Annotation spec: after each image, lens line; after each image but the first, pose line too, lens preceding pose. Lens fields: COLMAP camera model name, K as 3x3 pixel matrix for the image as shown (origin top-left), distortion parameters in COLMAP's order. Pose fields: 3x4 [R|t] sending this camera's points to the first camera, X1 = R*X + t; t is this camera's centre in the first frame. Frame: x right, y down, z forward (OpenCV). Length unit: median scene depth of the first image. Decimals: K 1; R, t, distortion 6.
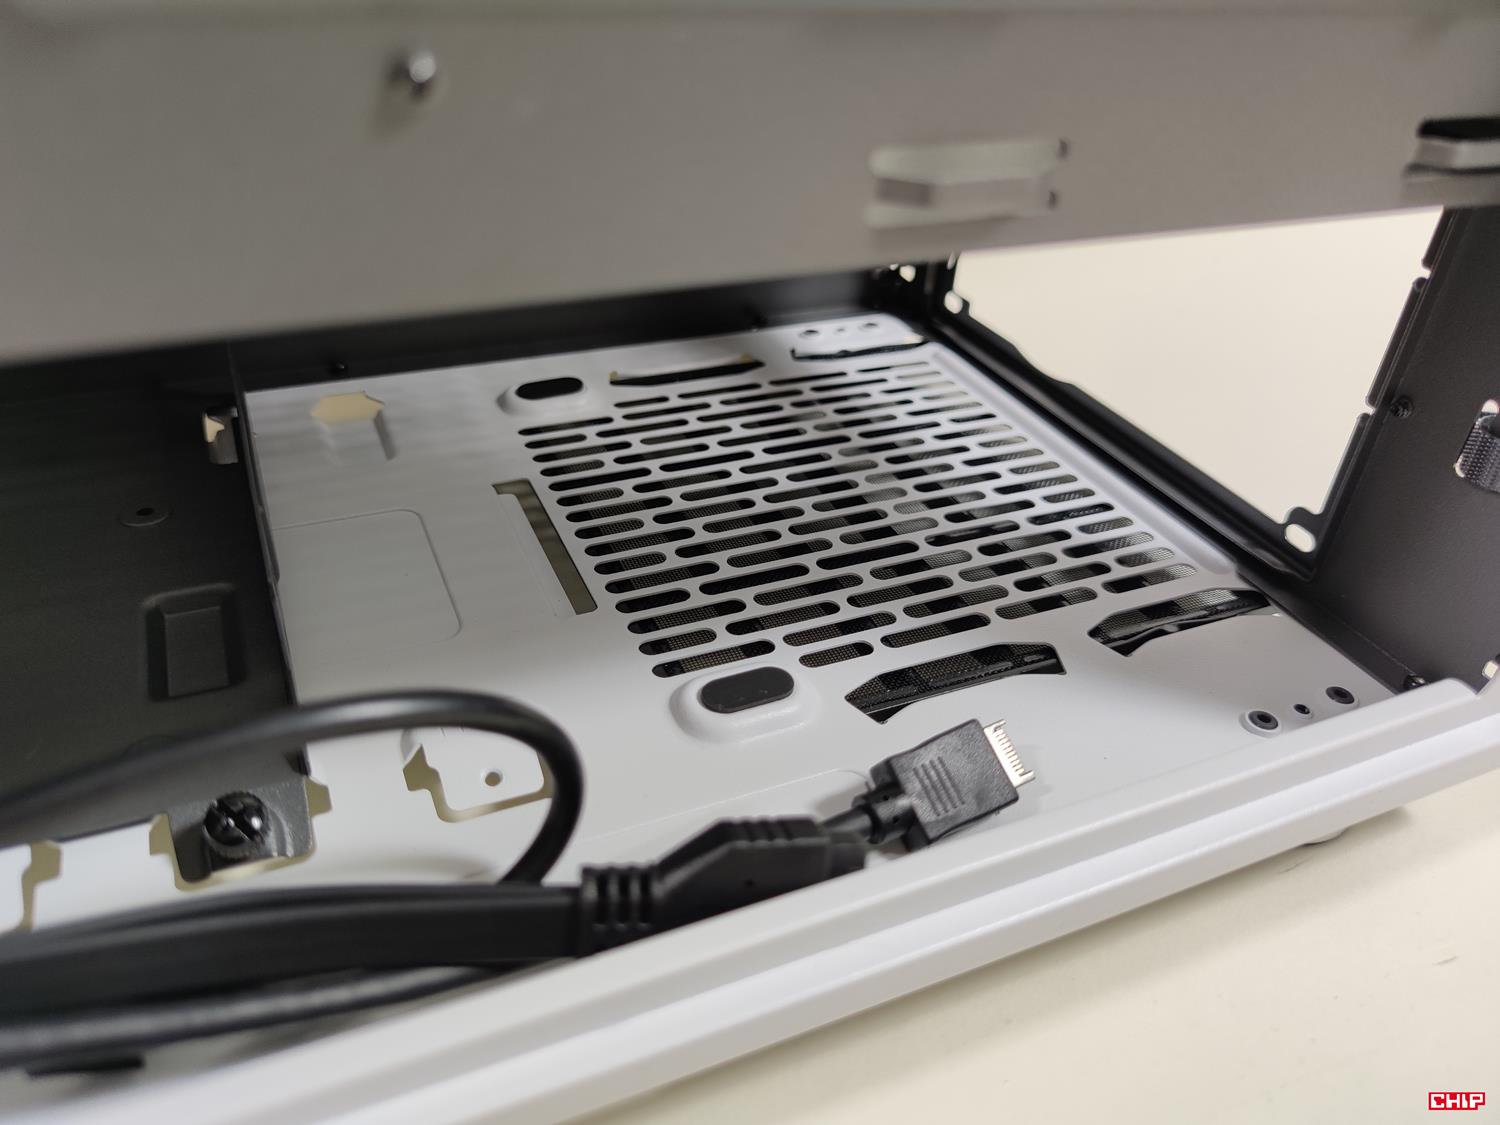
lens RADIAL K [[1122.3, 0, 744.8], [0, 1122.3, 557.1], [0, 0, 1]] dist [0.002657, -0.000100]
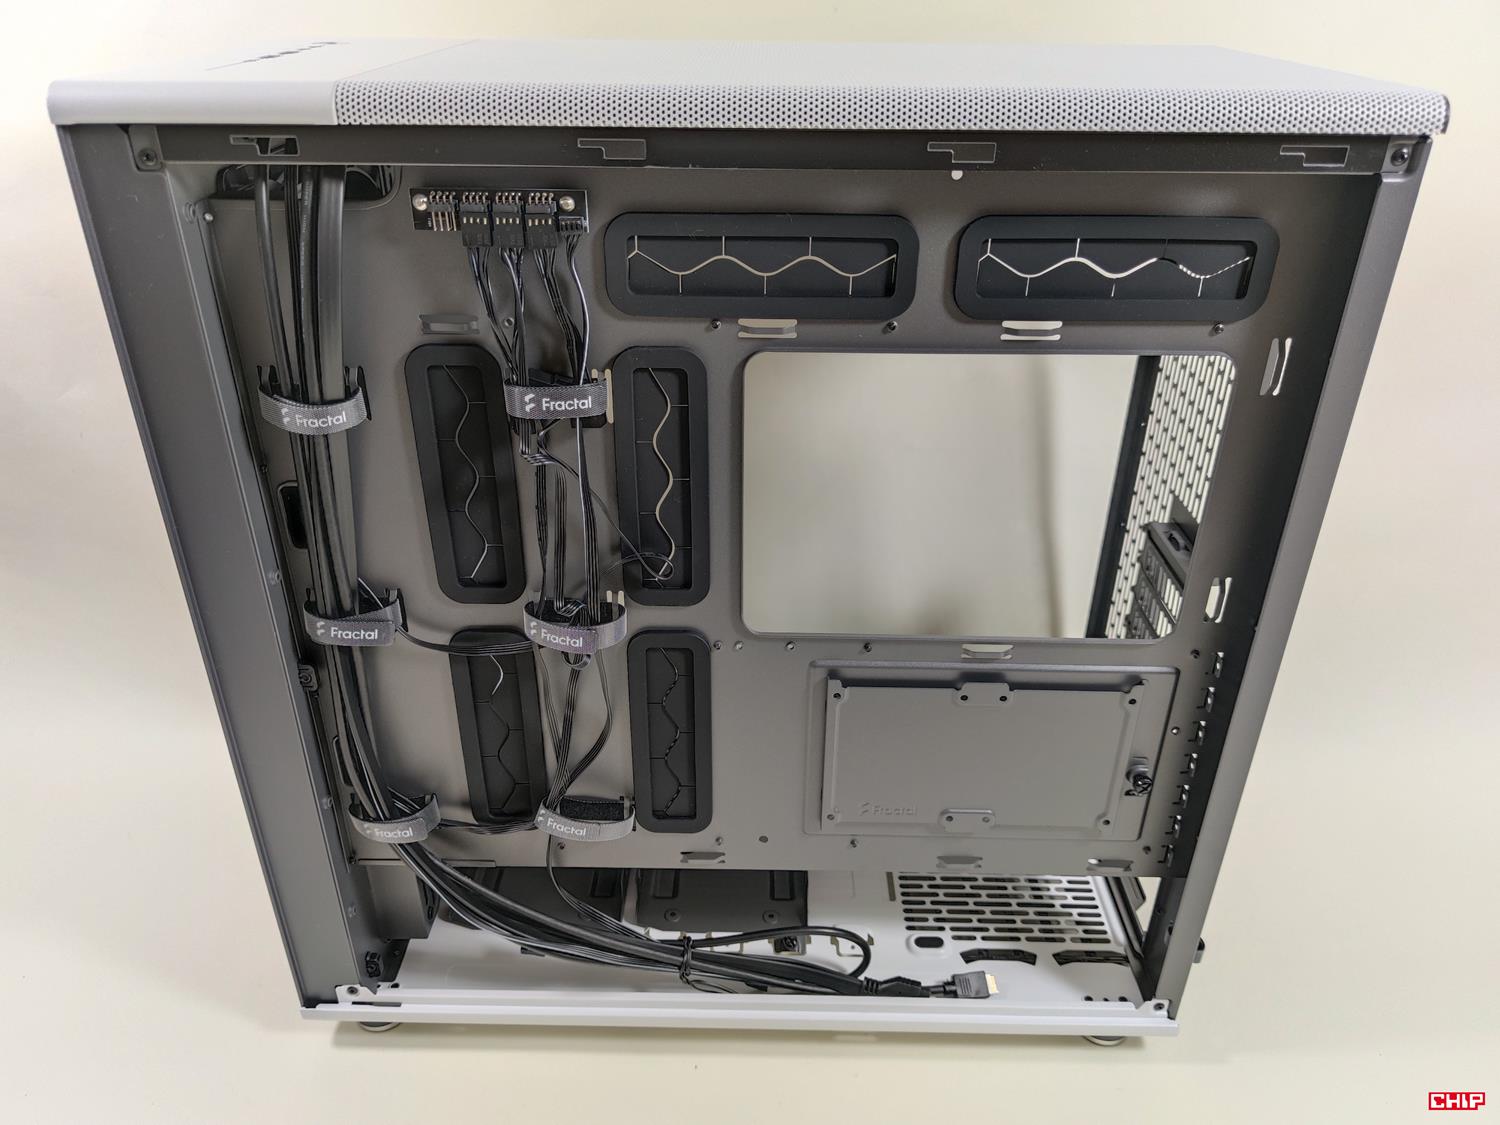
lens RADIAL K [[1104.6, 0, 749.9], [0, 1104.6, 575.1], [0, 0, 1]] dist [0.068934, -0.109702]
pose [[0.911088, 0.162049, -0.379024, 0.620565], [-0.198415, 0.978362, -0.058653, -0.682624], [0.361317, 0.128642, 0.923526, -2.519613]]
